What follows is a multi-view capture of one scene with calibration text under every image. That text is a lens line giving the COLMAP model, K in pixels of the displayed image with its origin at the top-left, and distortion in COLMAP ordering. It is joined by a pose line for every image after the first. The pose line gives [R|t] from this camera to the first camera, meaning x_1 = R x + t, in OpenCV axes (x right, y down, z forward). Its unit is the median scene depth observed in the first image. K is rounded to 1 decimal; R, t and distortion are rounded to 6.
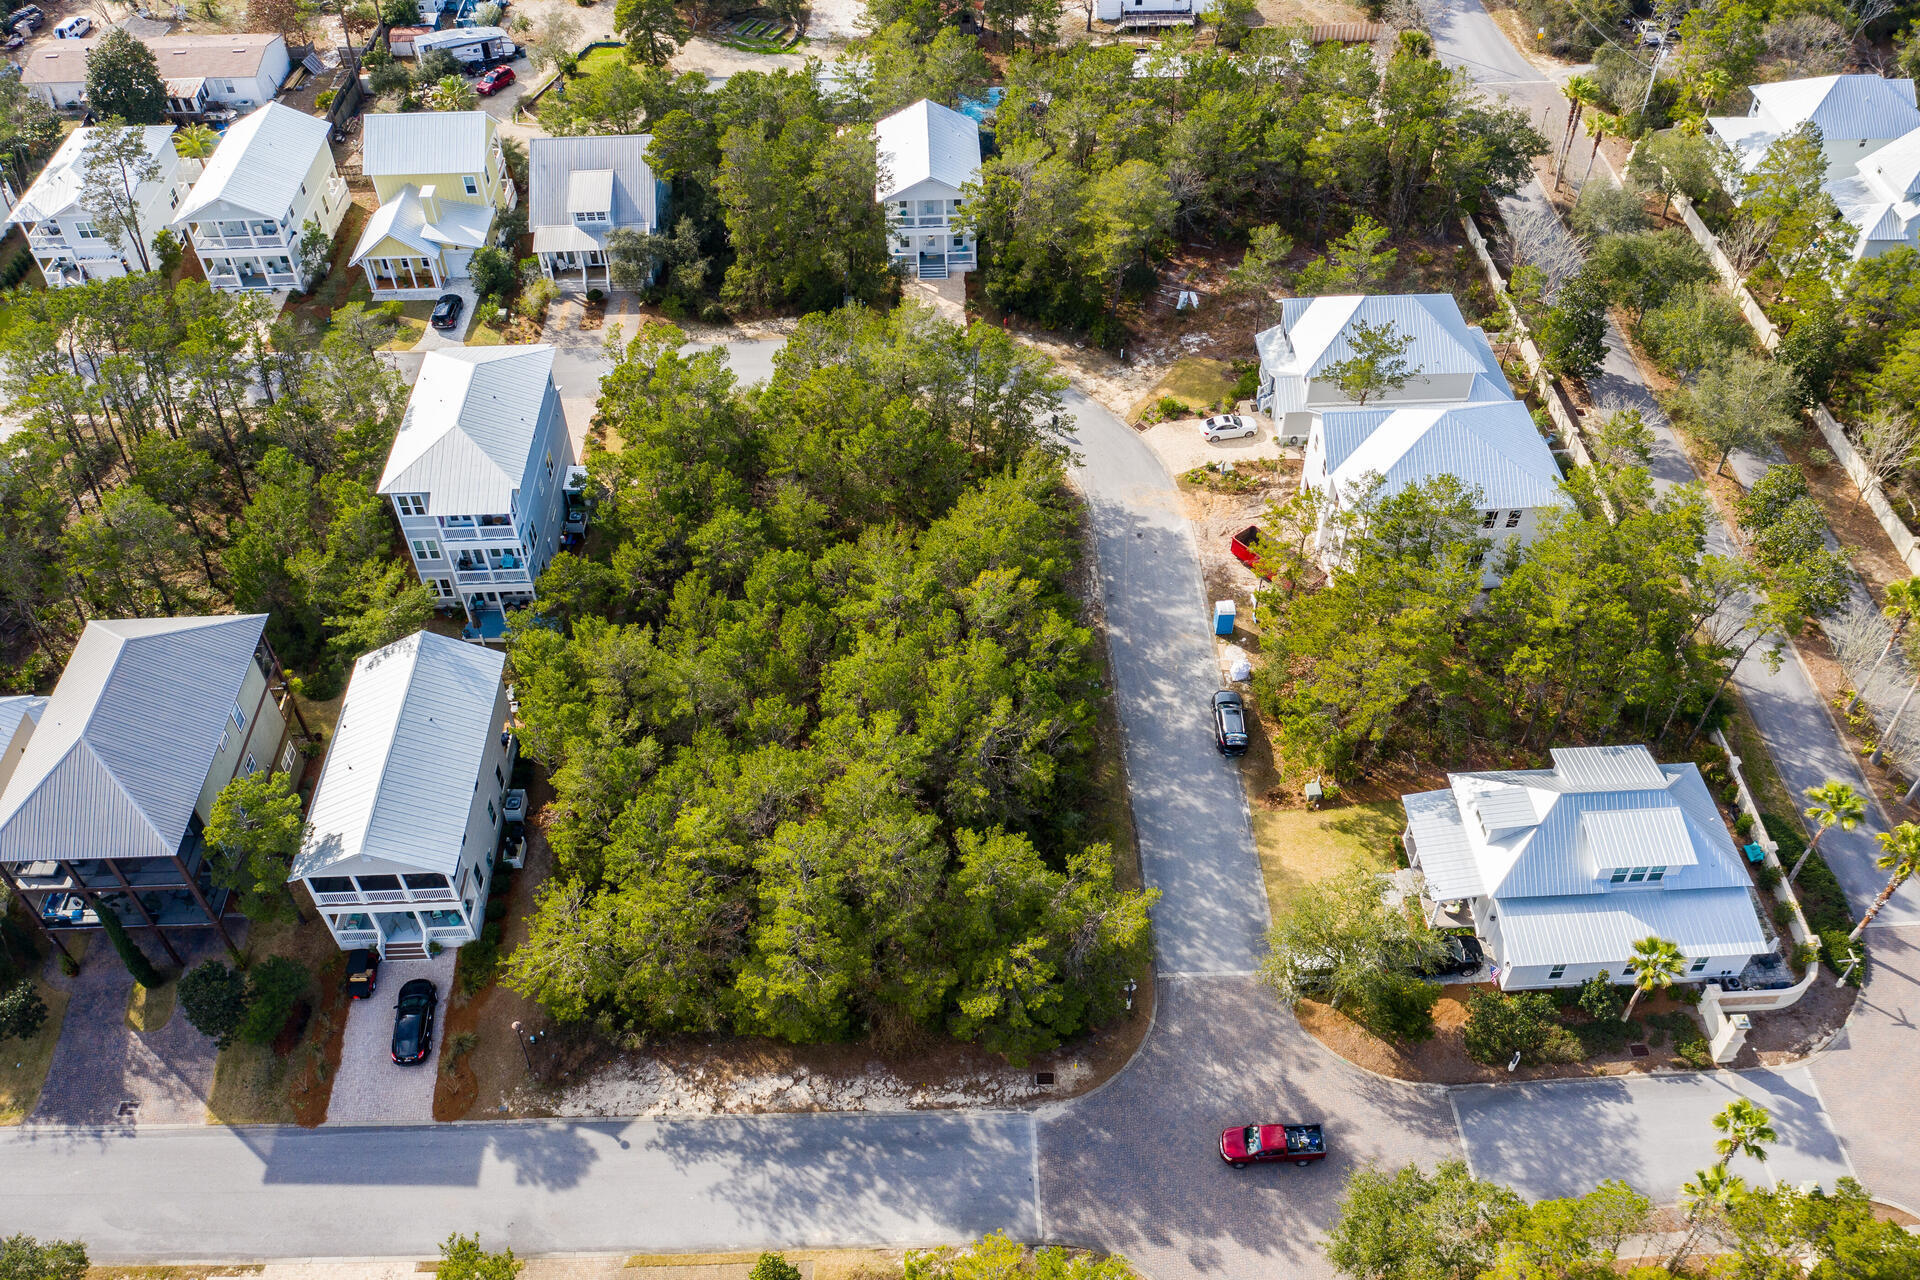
lens RADIAL K [[1574.1, 0, 960.0], [0, 1574.1, 640.0], [0, 0, 1]] dist [-0.005326, -0.000116]
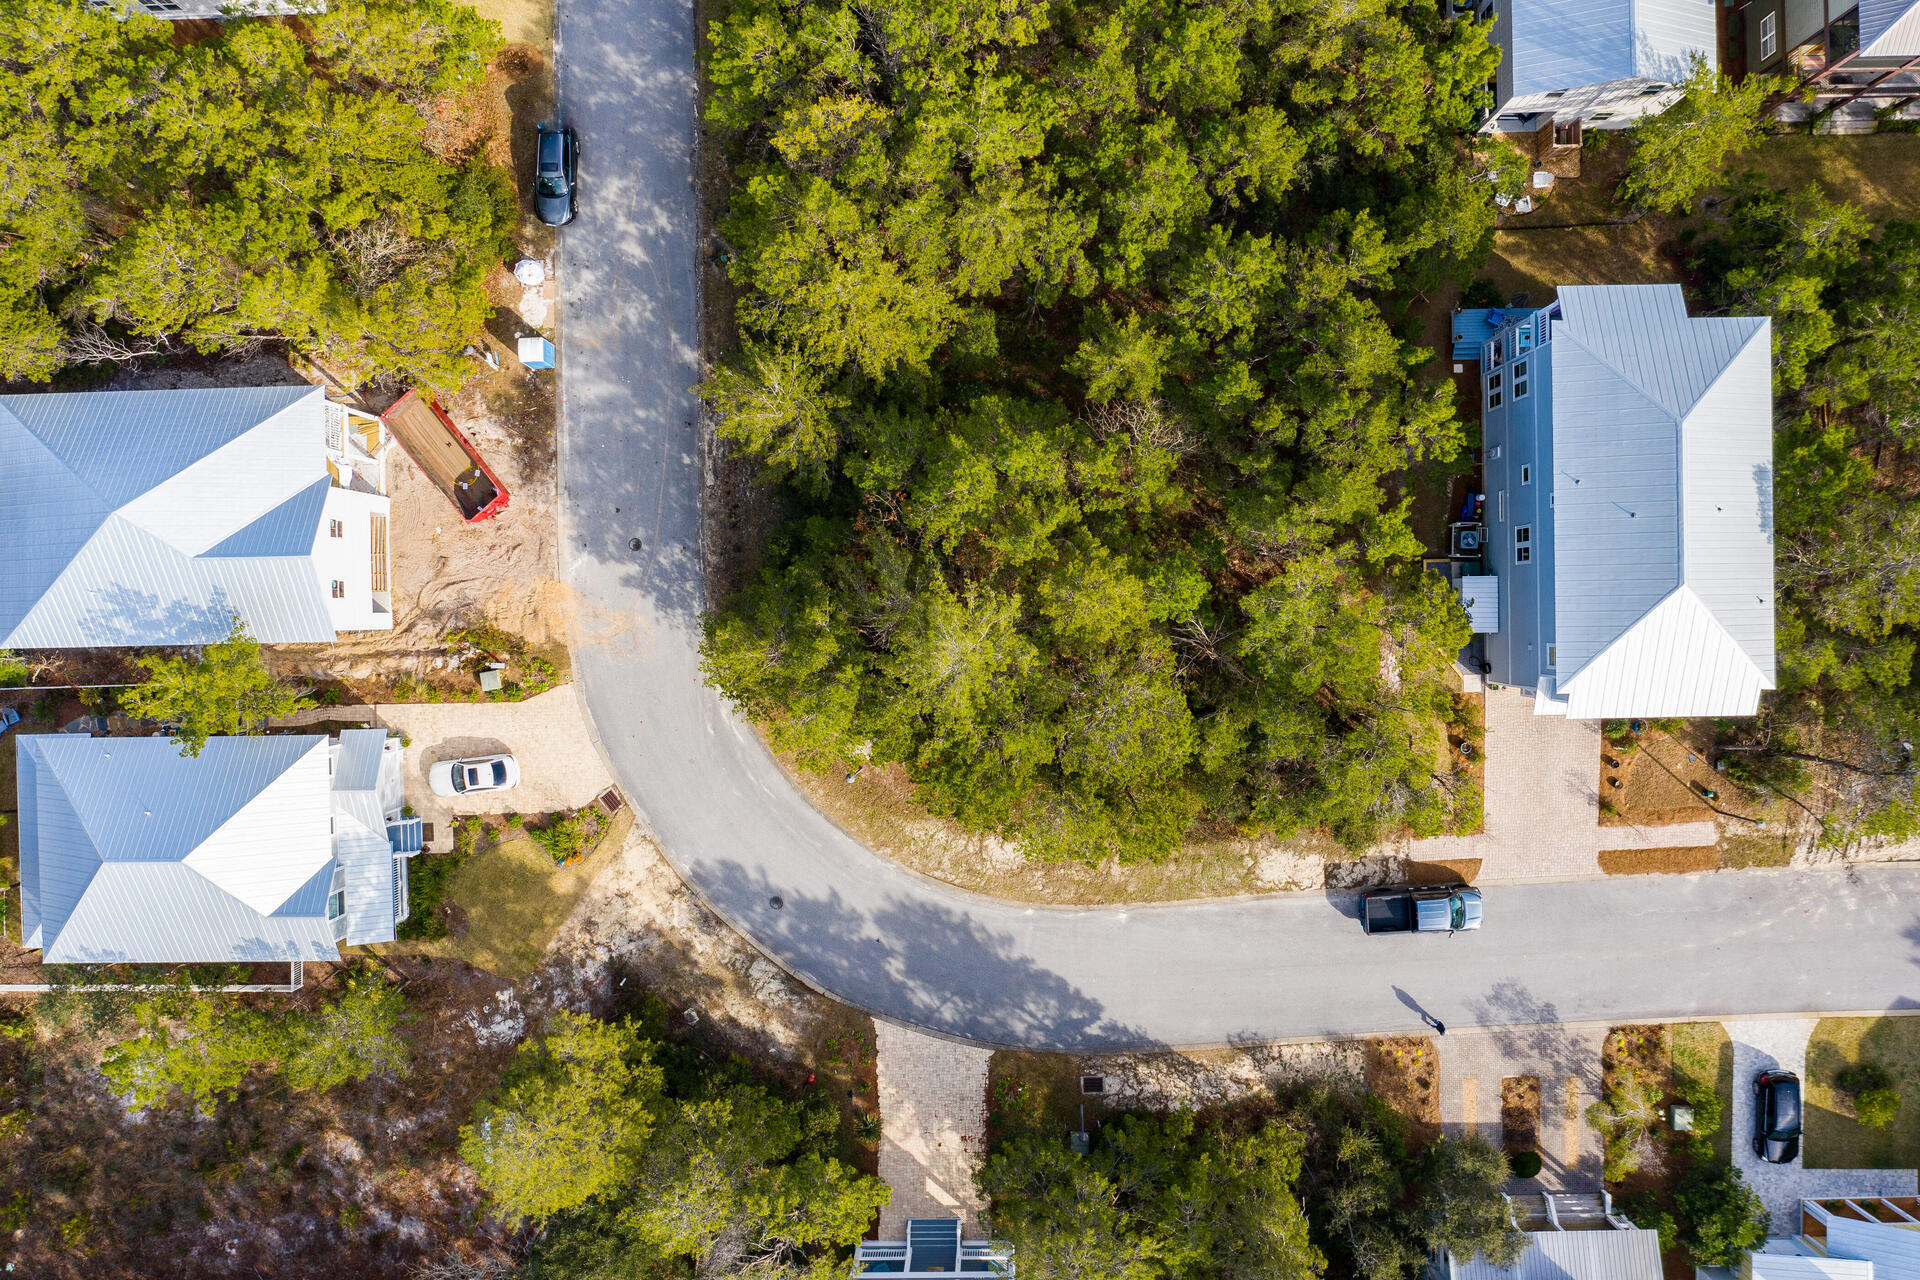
lens RADIAL K [[1514.2, 0, 960.0], [0, 1514.2, 640.0], [0, 0, 1]] dist [-0.025336, 0.003839]
pose [[-0.999347, -0.019792, 0.030219, -0.043403], [0.035220, -0.719797, 0.693291, -0.505875], [0.008030, 0.693902, 0.720024, 0.513990]]
